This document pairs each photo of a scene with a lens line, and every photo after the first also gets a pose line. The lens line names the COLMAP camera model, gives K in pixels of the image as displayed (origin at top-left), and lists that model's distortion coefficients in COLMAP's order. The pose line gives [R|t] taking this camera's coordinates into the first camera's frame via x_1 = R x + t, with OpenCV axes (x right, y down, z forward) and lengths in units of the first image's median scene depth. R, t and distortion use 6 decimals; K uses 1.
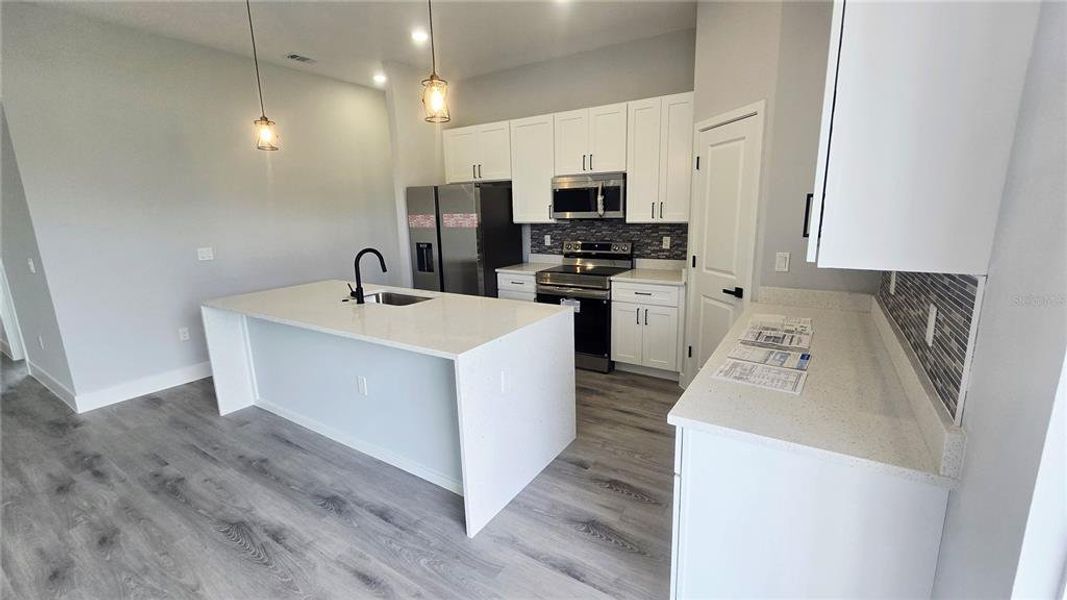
lens RADIAL K [[436.5, 0, 542.3], [0, 436.5, 297.1], [0, 0, 1]] dist [-0.001515, -0.000127]
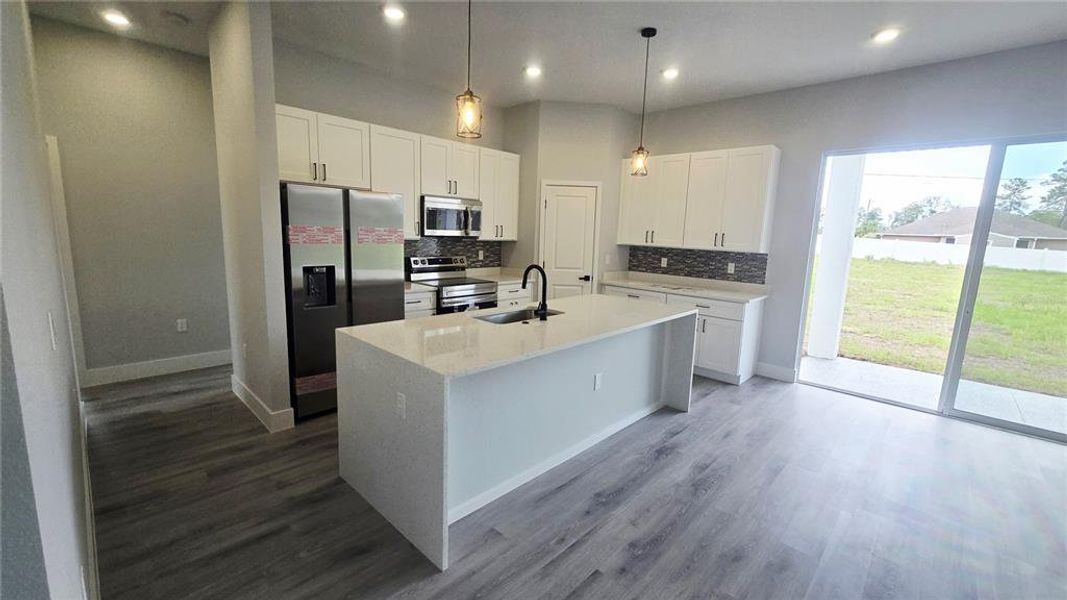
lens RADIAL K [[436.5, 0, 542.3], [0, 436.5, 297.1], [0, 0, 1]] dist [-0.001515, -0.000127]
pose [[0.185417, -0.118573, 0.975480, -1.453421], [0.157353, 0.983466, 0.089634, -0.131464], [-0.969980, 0.136875, 0.201009, 0.841146]]
